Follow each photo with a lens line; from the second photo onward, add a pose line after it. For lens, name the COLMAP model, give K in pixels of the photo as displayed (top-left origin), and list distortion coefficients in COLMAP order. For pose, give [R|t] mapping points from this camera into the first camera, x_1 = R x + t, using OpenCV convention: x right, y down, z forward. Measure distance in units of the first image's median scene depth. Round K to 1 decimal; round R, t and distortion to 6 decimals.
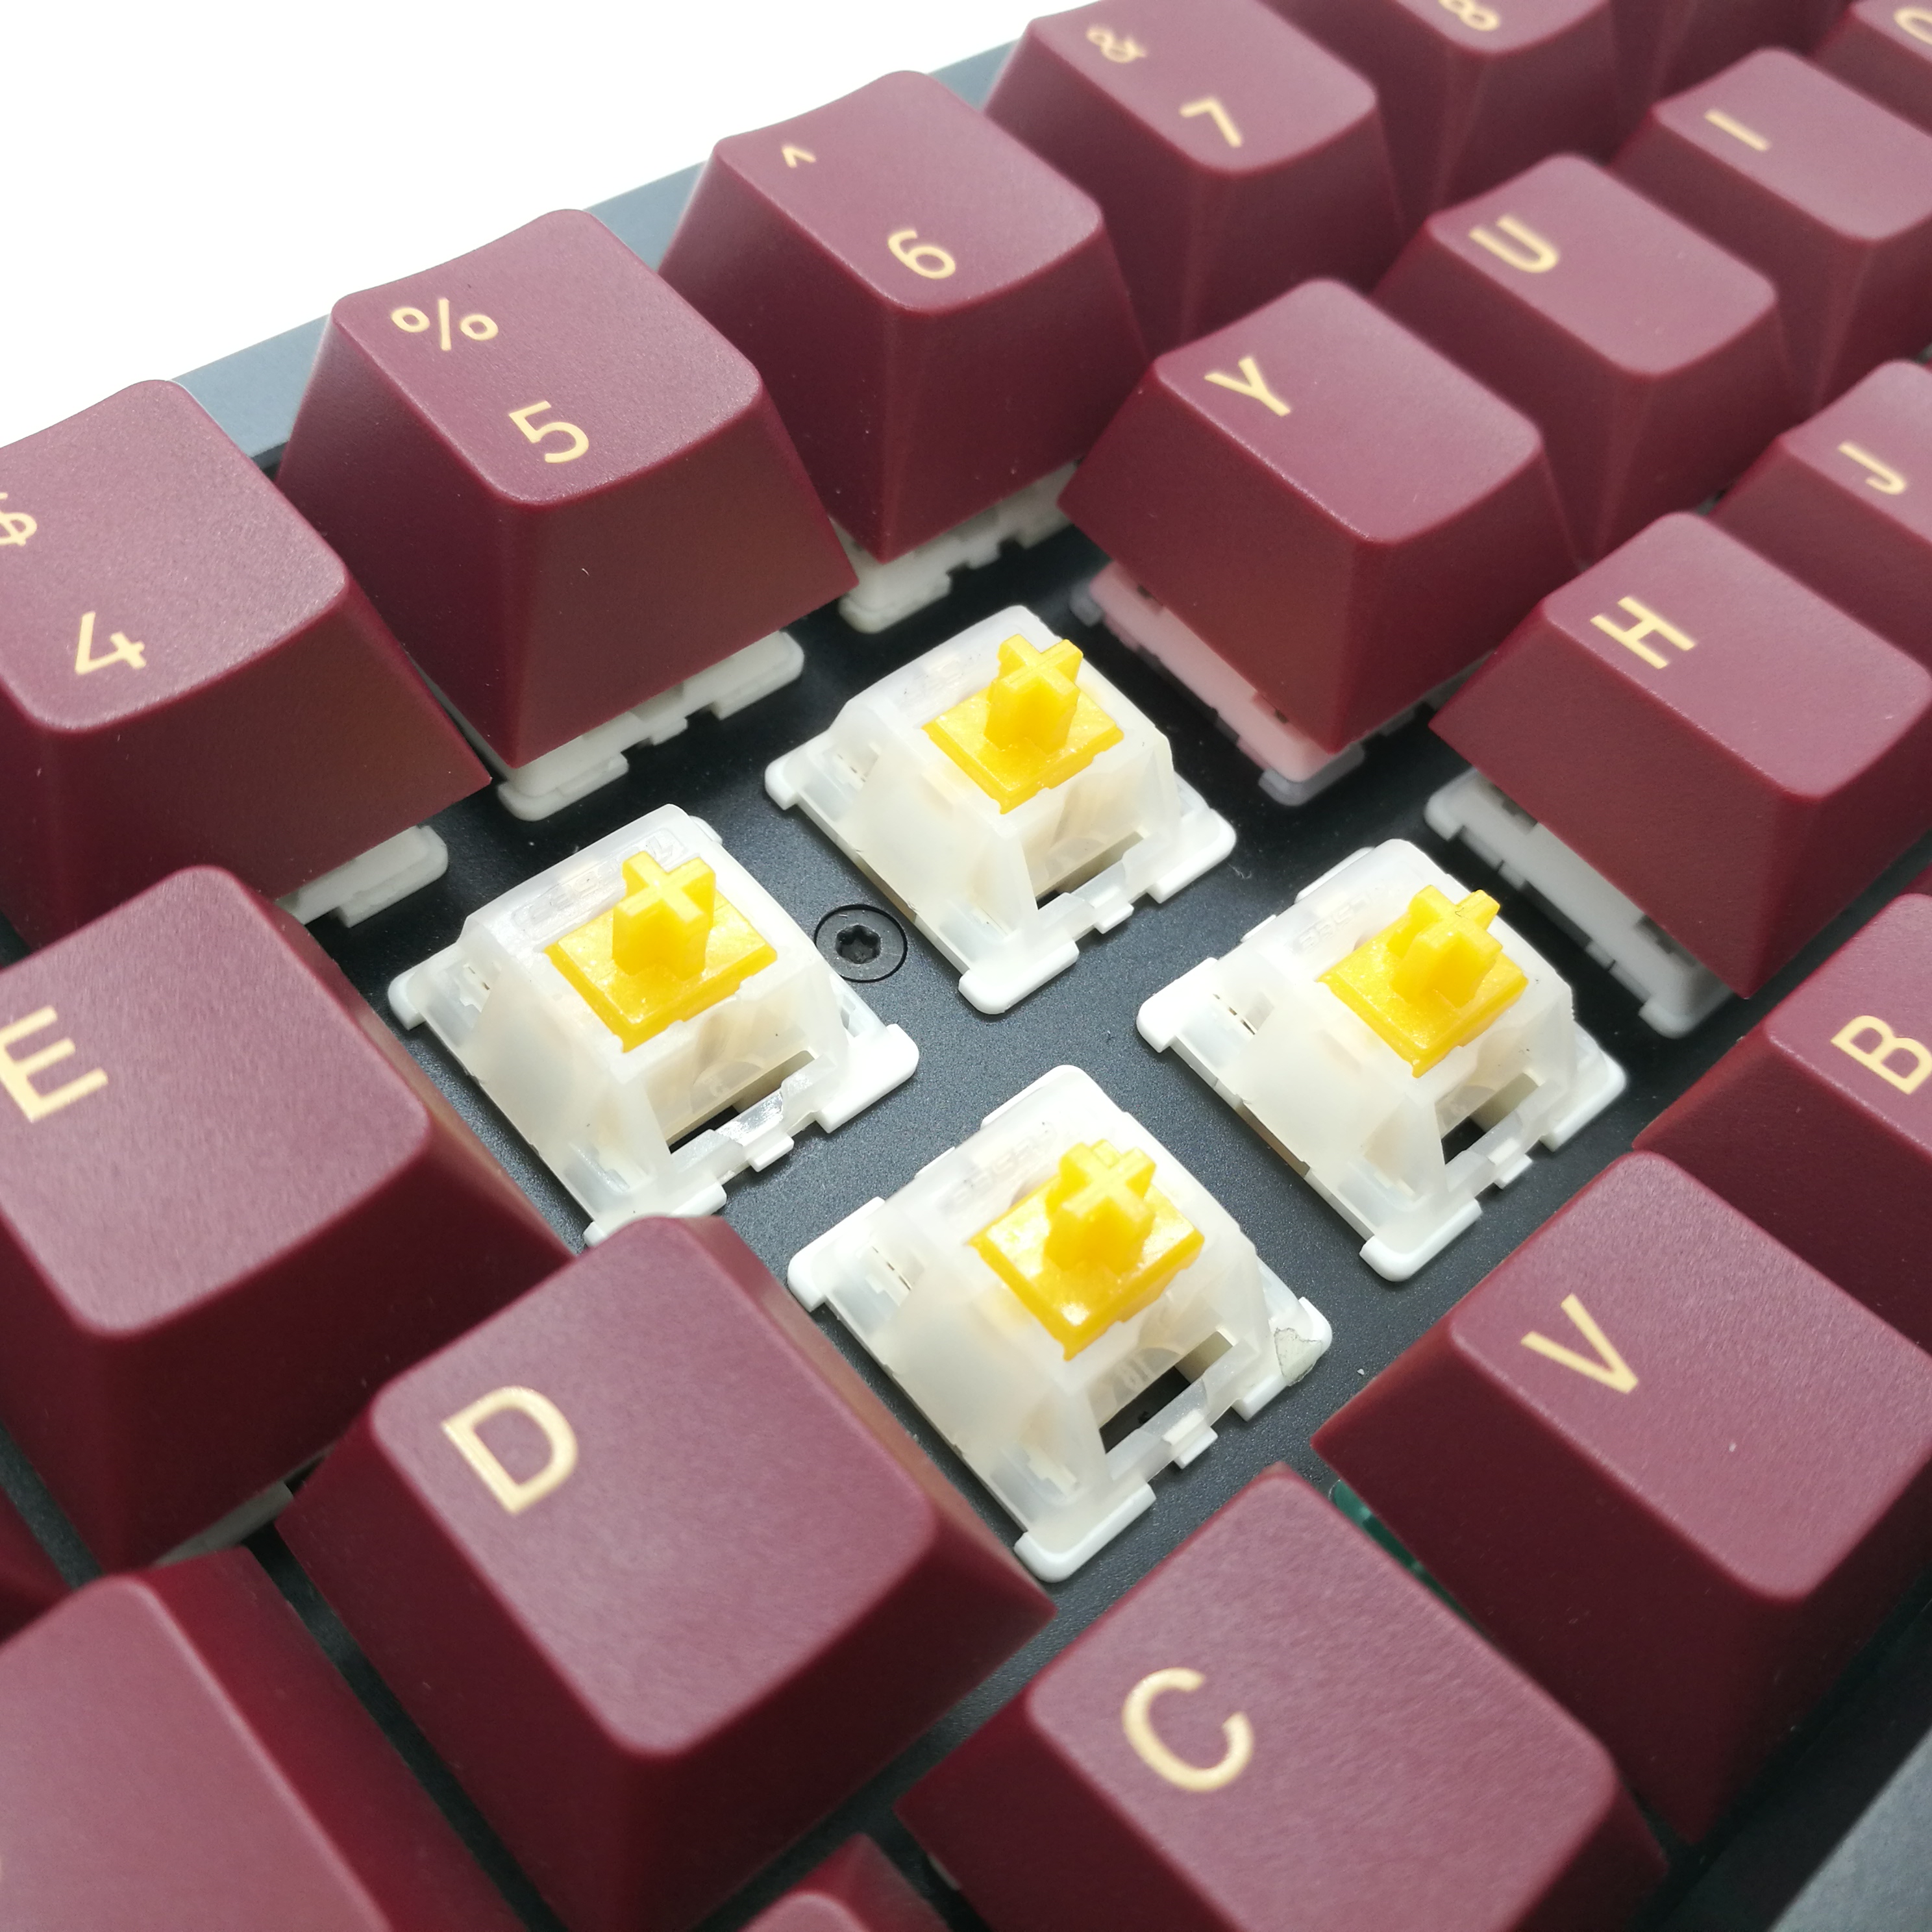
lens RADIAL K [[2150.7, 0, 965.5], [0, 2150.7, 1013.0], [0, 0, 1]] dist [-0.037580, -0.033121]
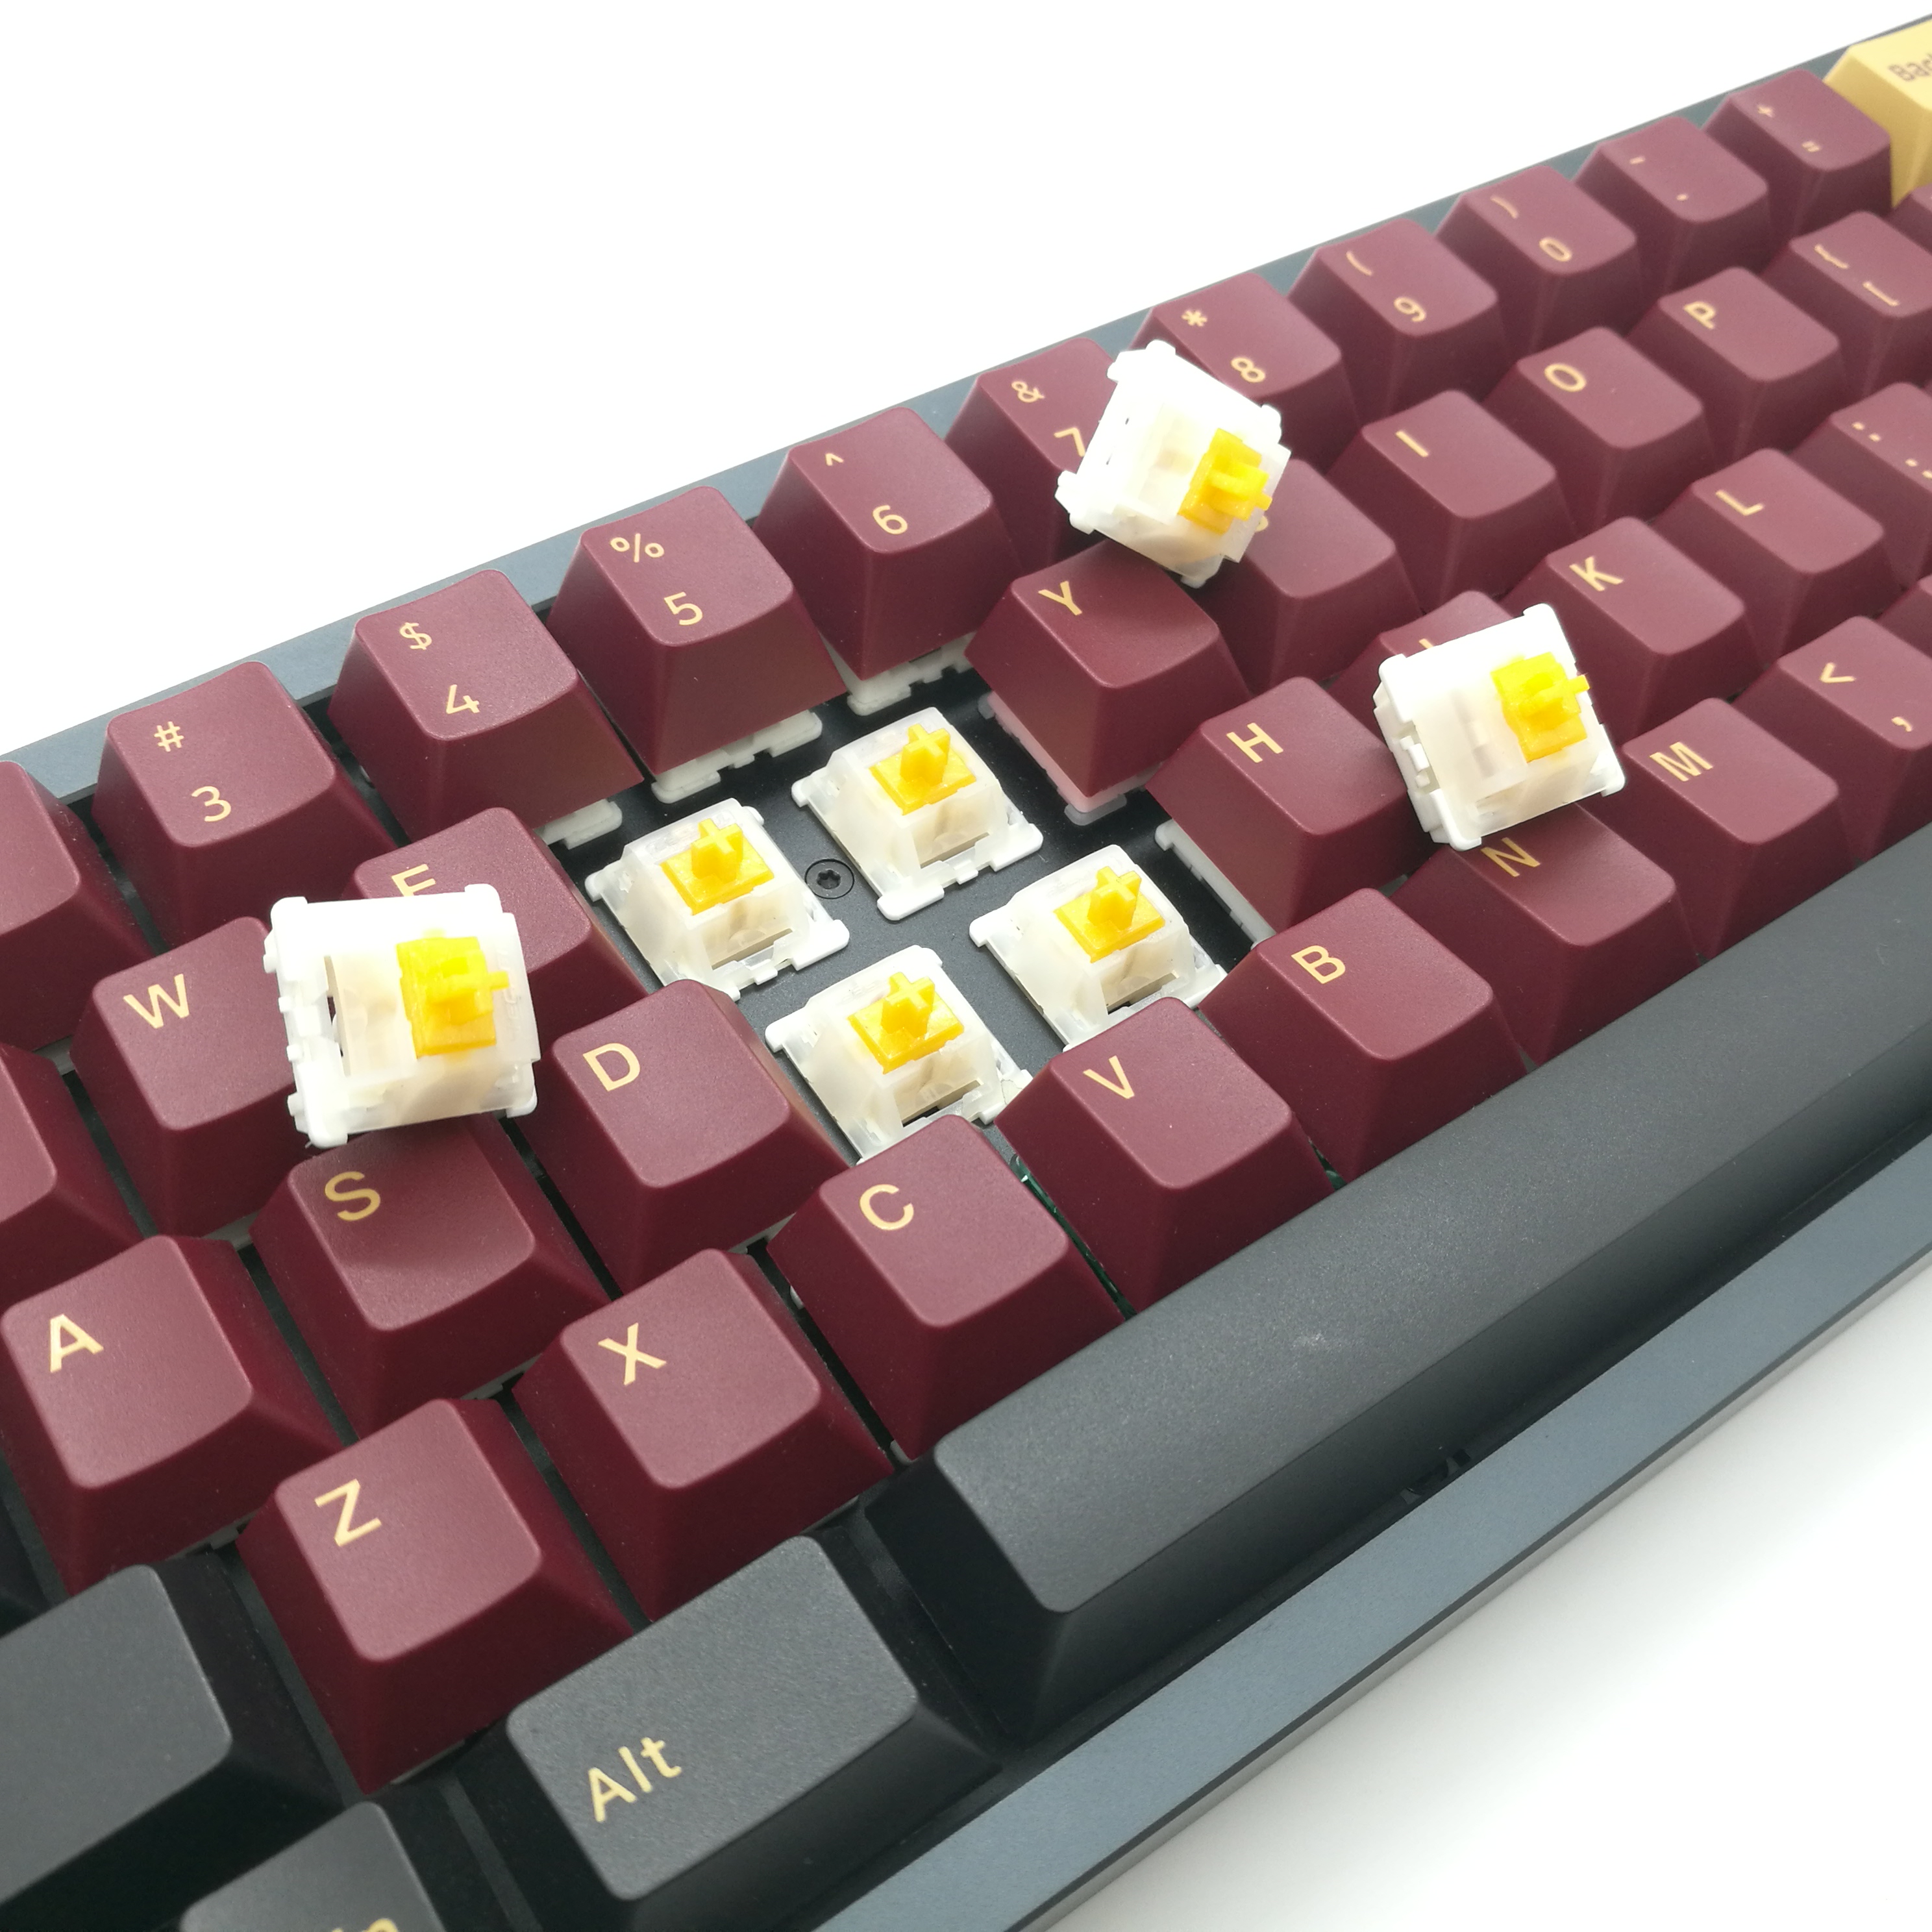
lens RADIAL K [[2109.9, 0, 966.0], [0, 2109.9, 966.0], [0, 0, 1]] dist [0.191953, -0.002451]
pose [[0.991386, 0.076789, -0.106100, 0.290309], [-0.080879, 0.996116, -0.034793, 0.105407], [0.103017, 0.043075, 0.993747, -0.895311]]
